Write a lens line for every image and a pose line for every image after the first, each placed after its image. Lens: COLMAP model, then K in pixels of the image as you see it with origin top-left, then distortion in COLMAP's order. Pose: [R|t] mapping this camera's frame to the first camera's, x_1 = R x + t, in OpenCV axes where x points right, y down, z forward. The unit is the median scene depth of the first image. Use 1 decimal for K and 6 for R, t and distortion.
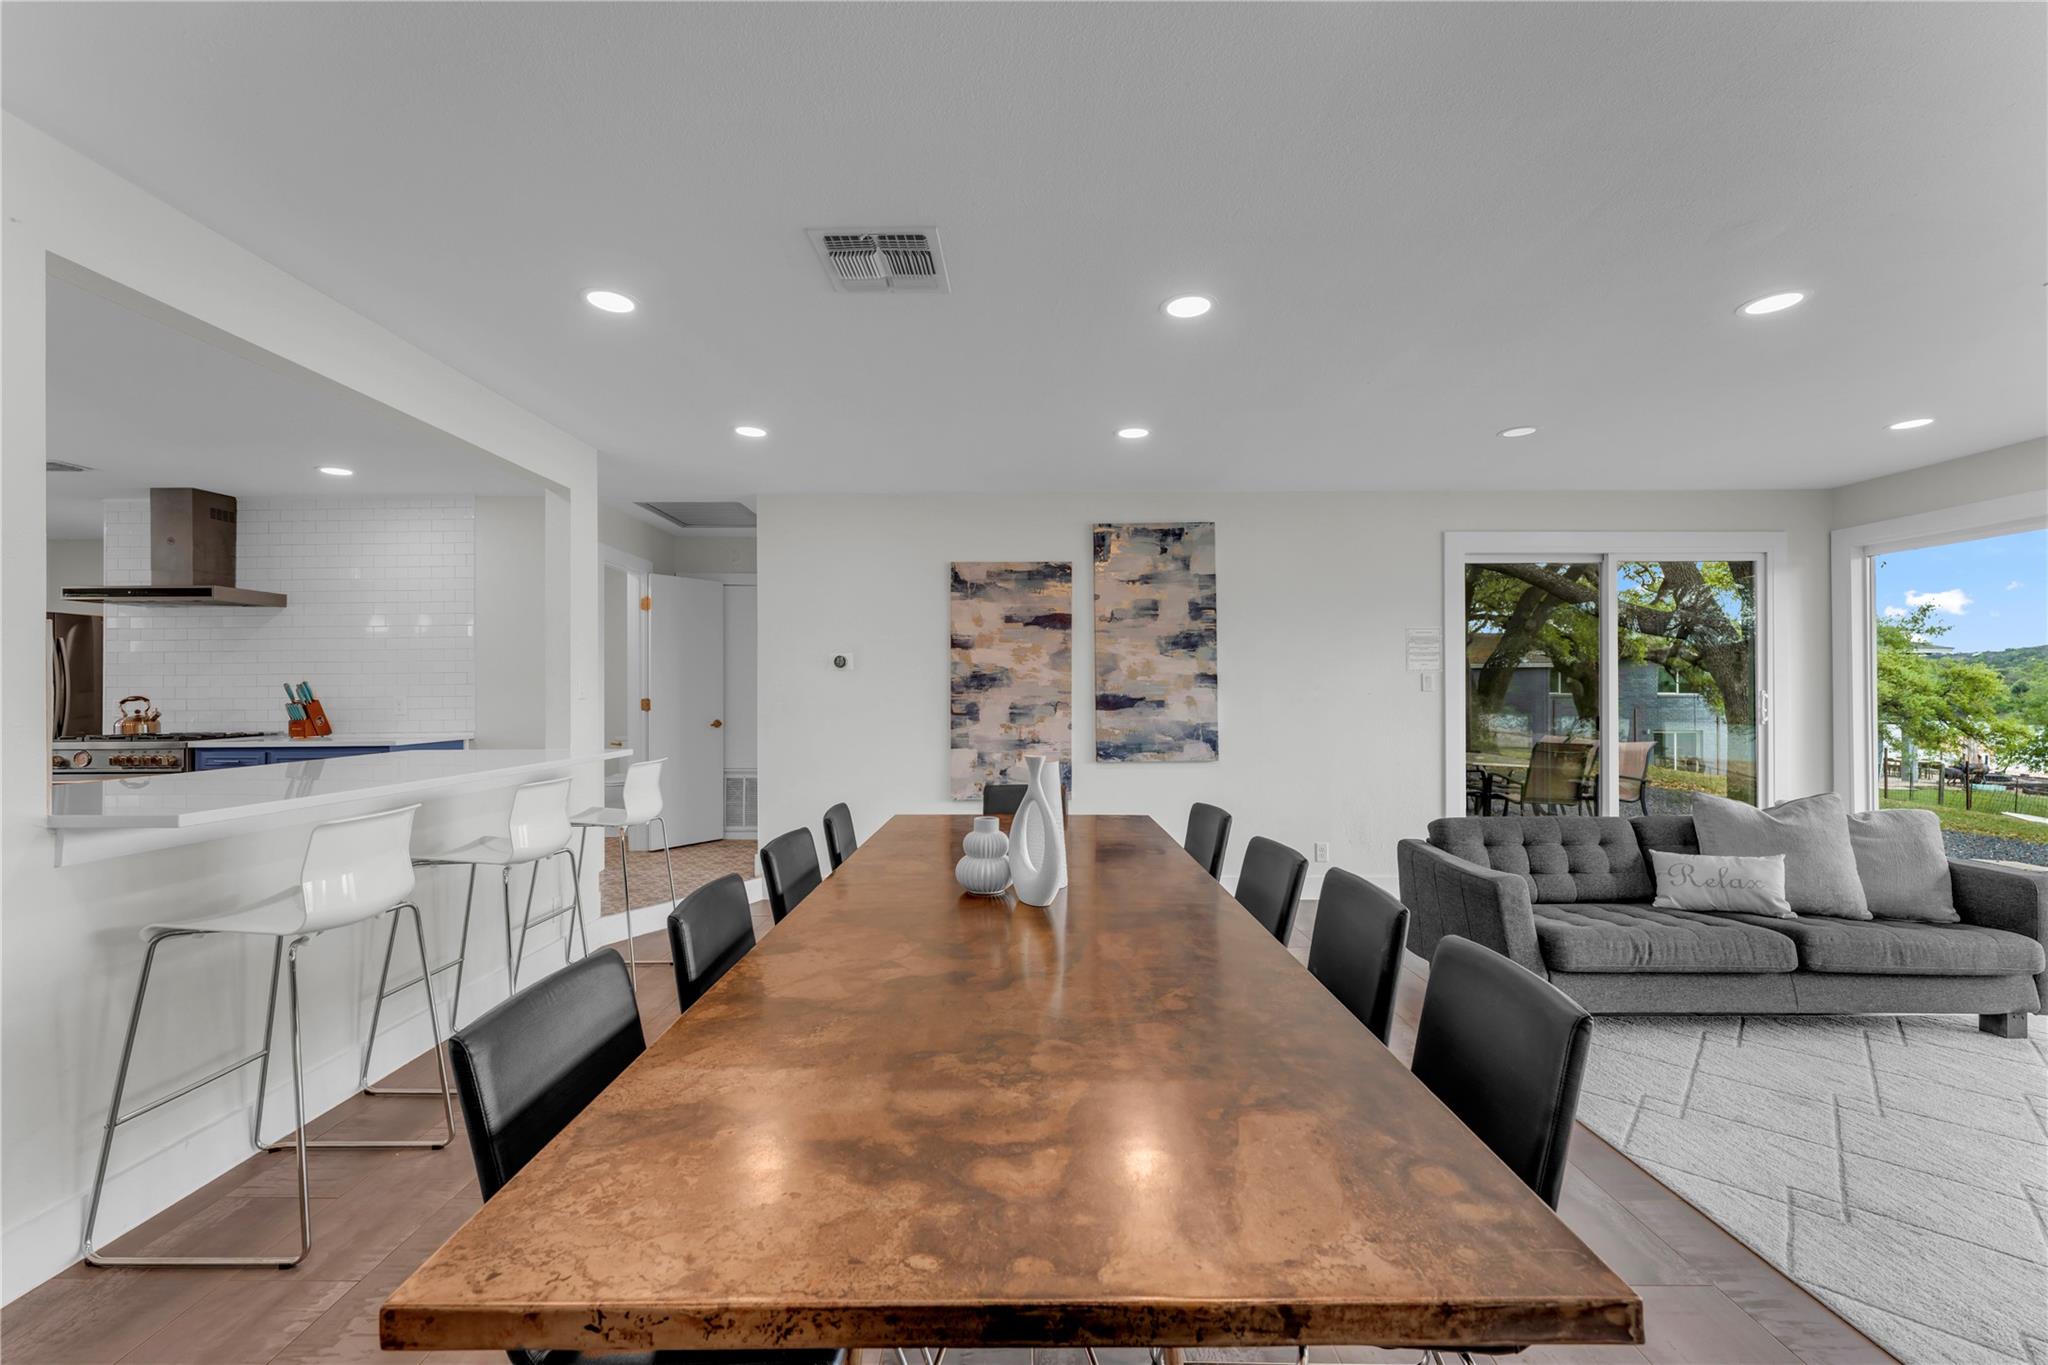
lens RADIAL K [[826.4, 0, 1019.8], [0, 826.4, 687.6], [0, 0, 1]] dist [-0.001525, 0.000127]
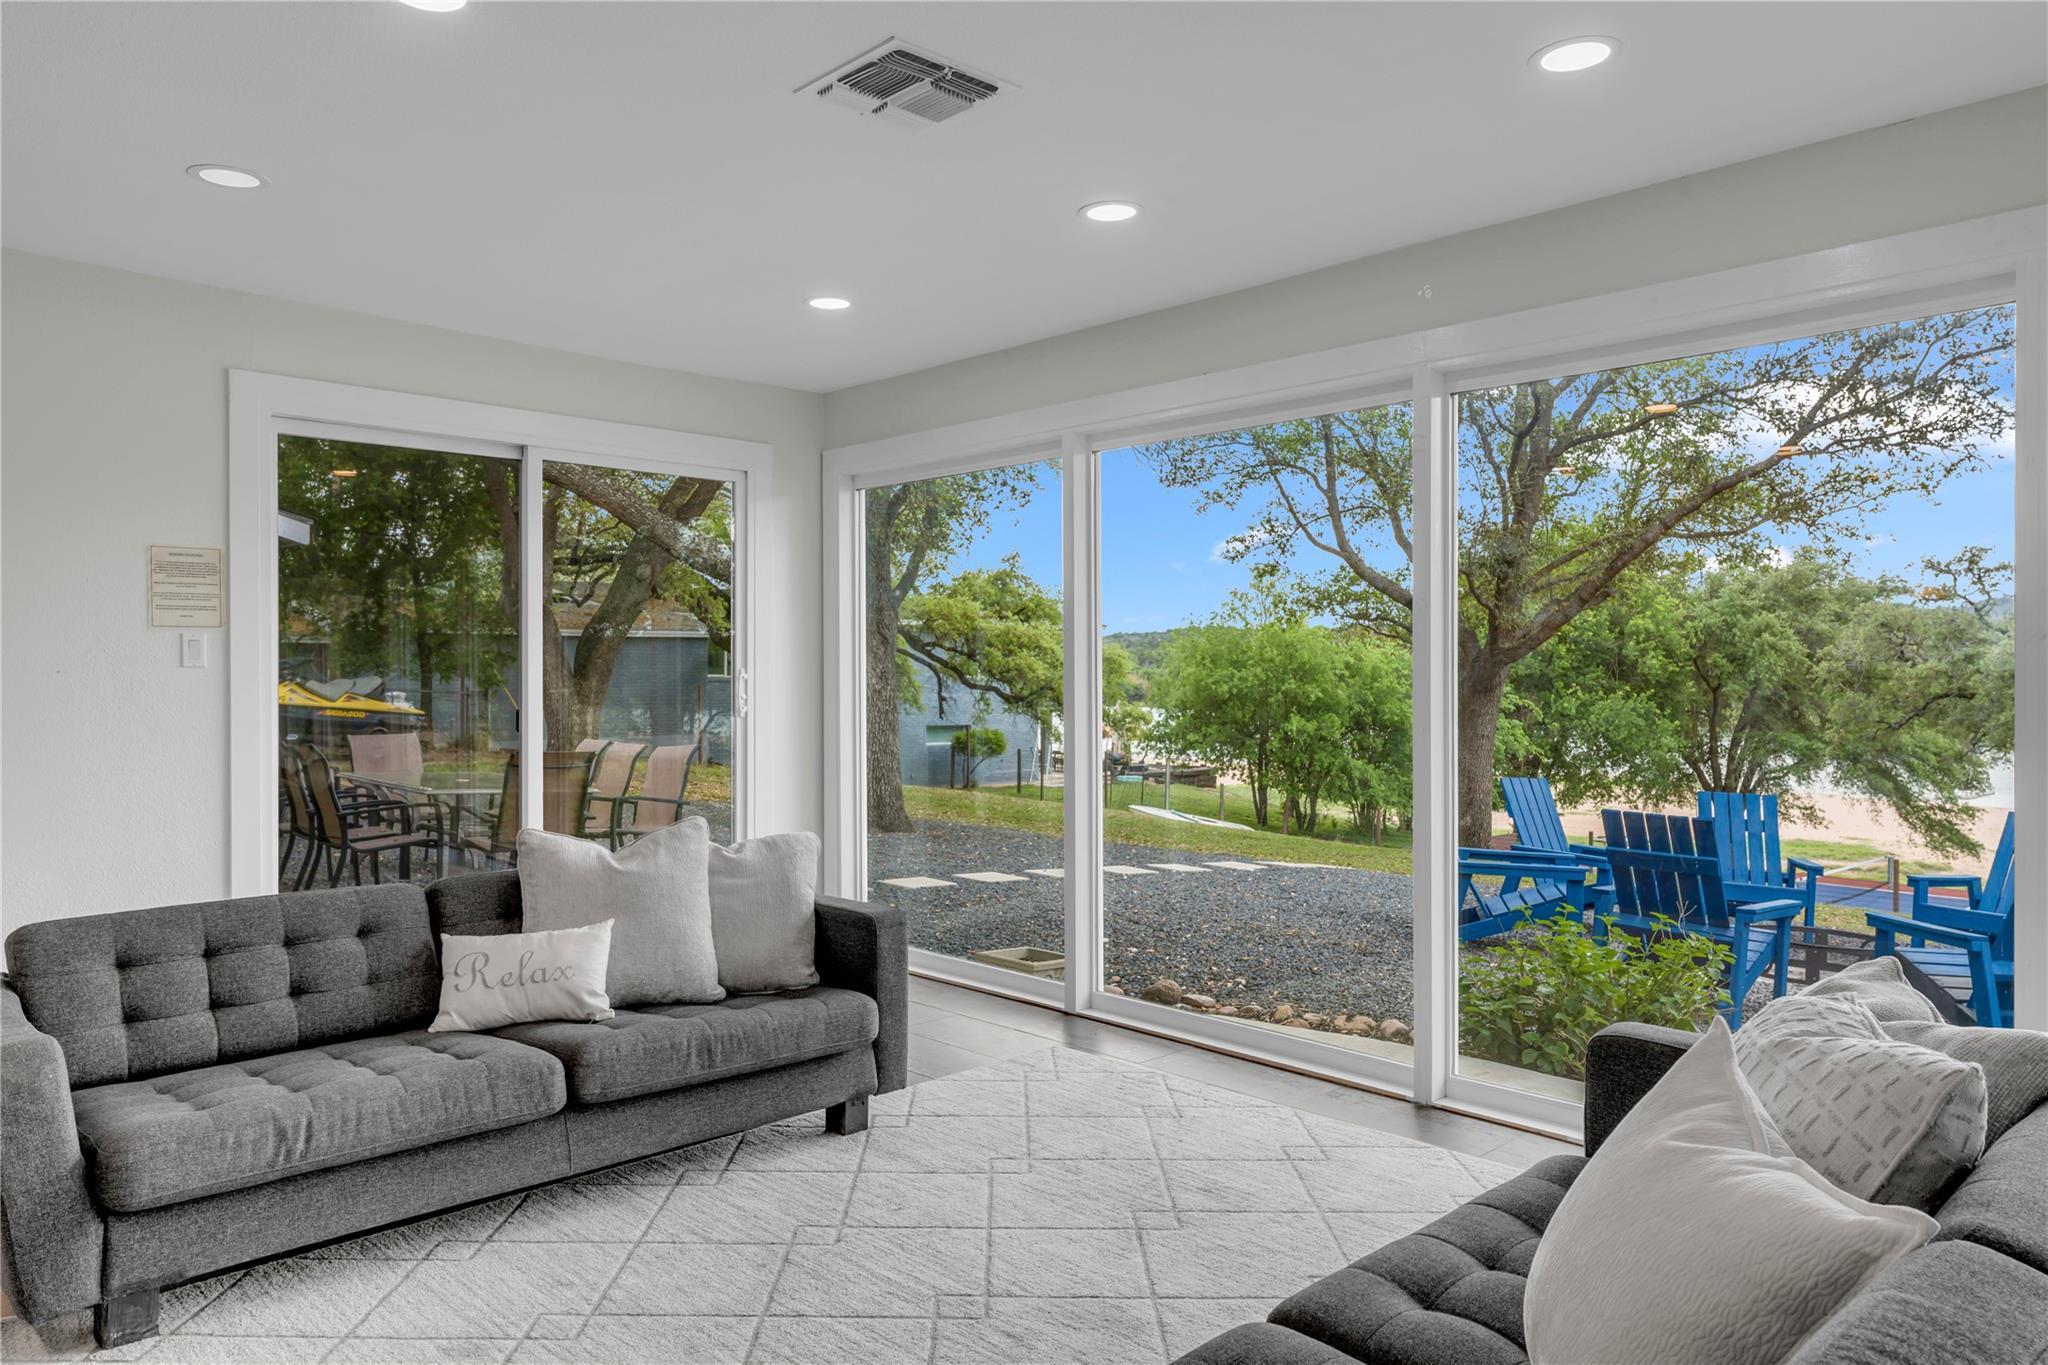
lens RADIAL K [[1353.6, 0, 1024.0], [0, 1353.6, 682.5], [0, 0, 1]] dist [0.003922, 0.001044]
pose [[0.720223, -0.002537, 0.693738, 0.272409], [-0.005575, 0.999940, 0.009444, 0.003268], [-0.693720, -0.010669, 0.720166, 0.009676]]
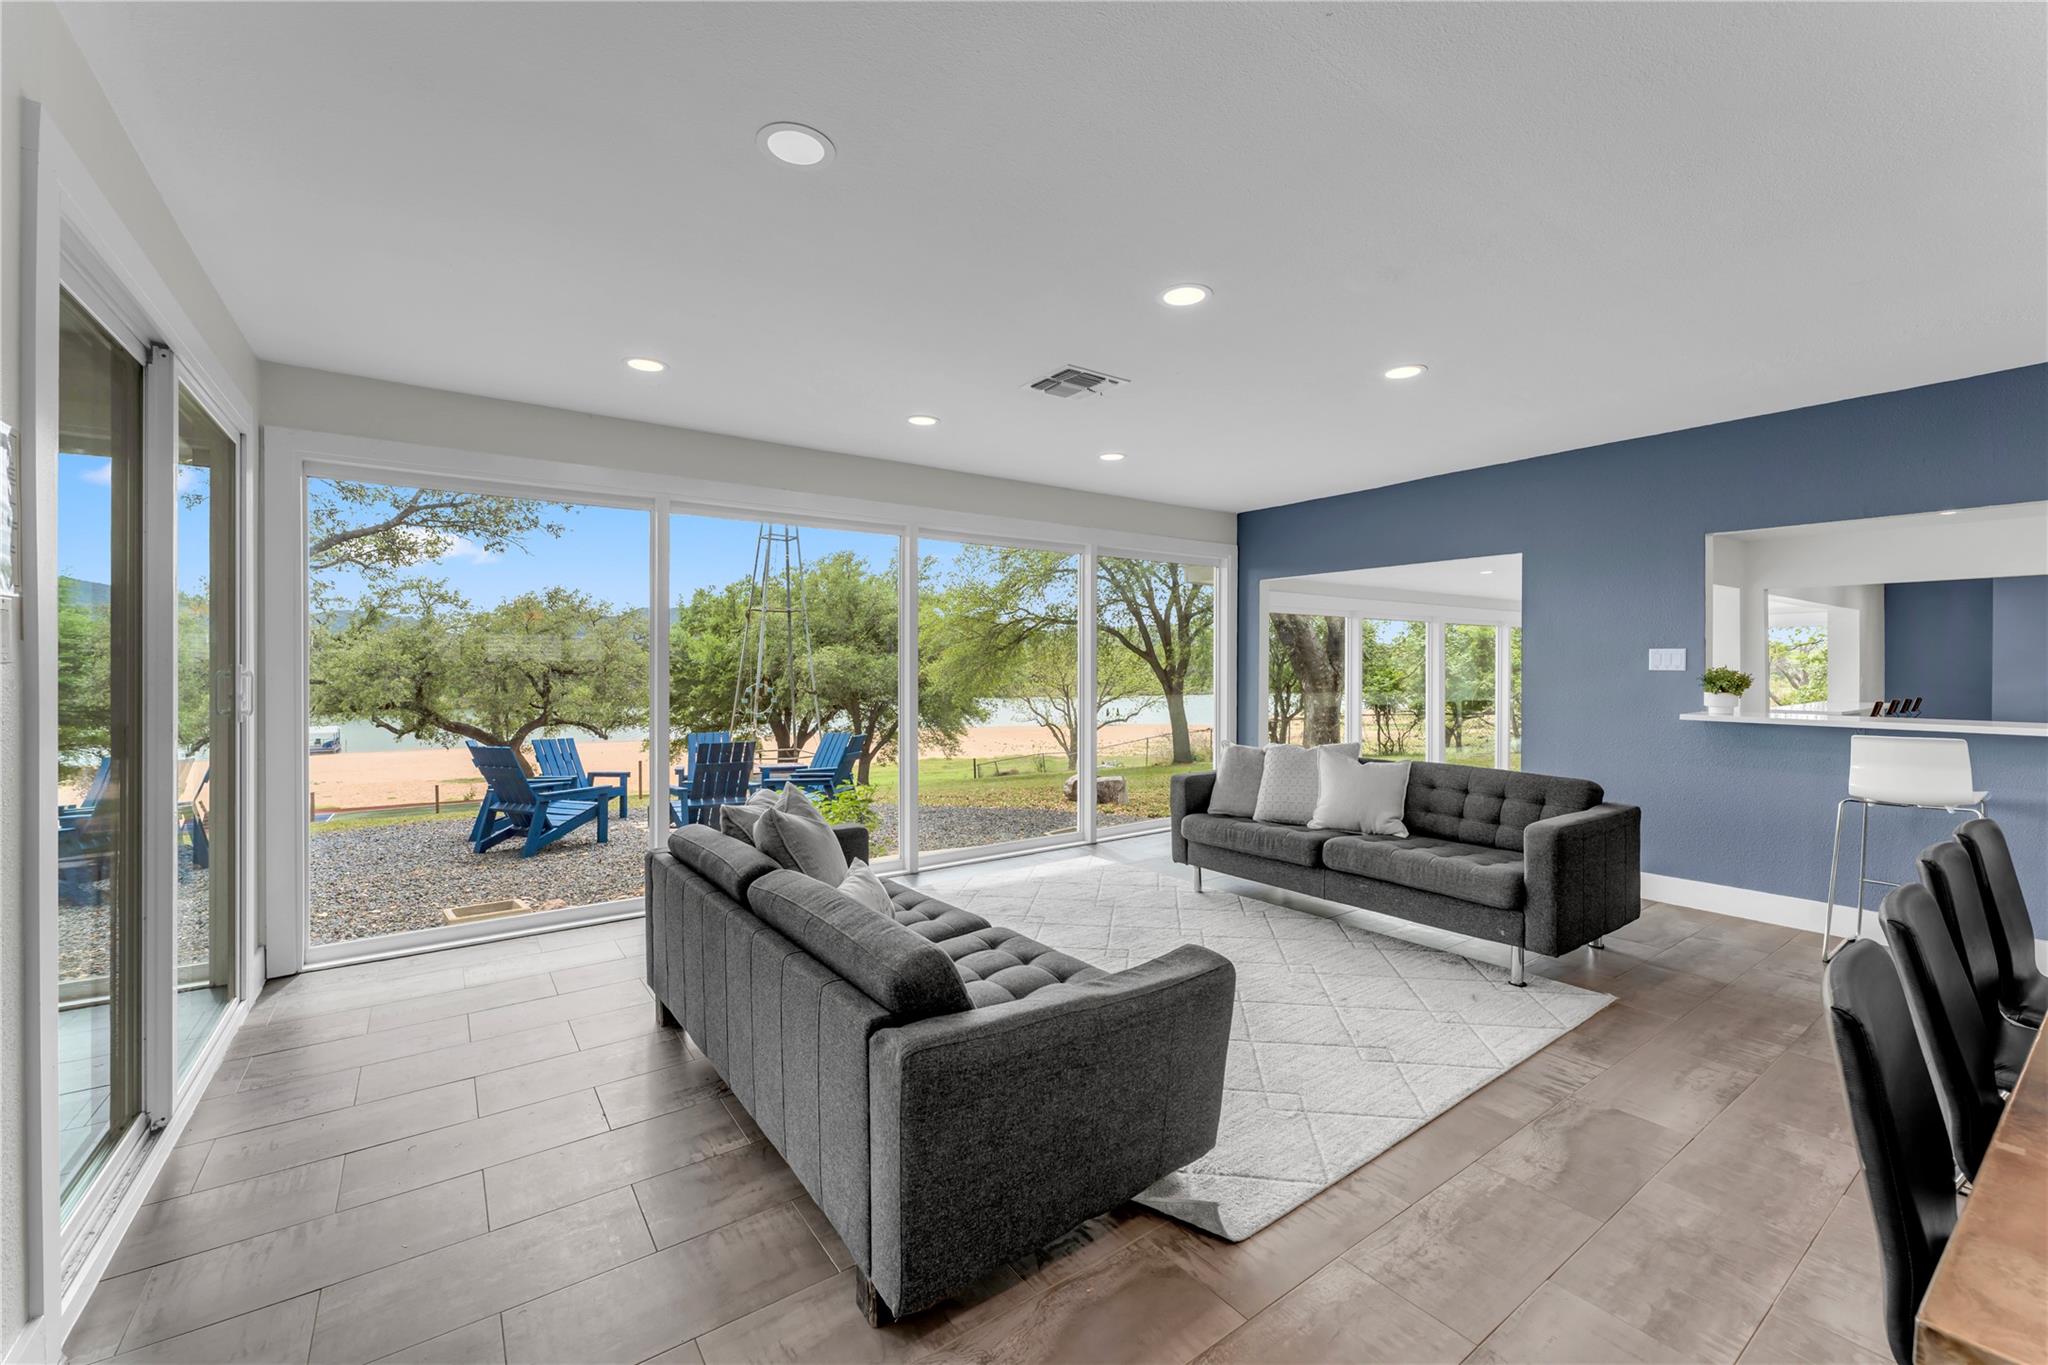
lens RADIAL K [[832.3, 0, 1024.0], [0, 832.3, 663.3], [0, 0, 1]] dist [0.001876, -0.000154]
pose [[-0.587498, 0.005250, 0.809209, 0.087383], [-0.003205, 0.999956, -0.008815, 0.006895], [-0.809219, -0.007772, -0.587455, 0.878706]]
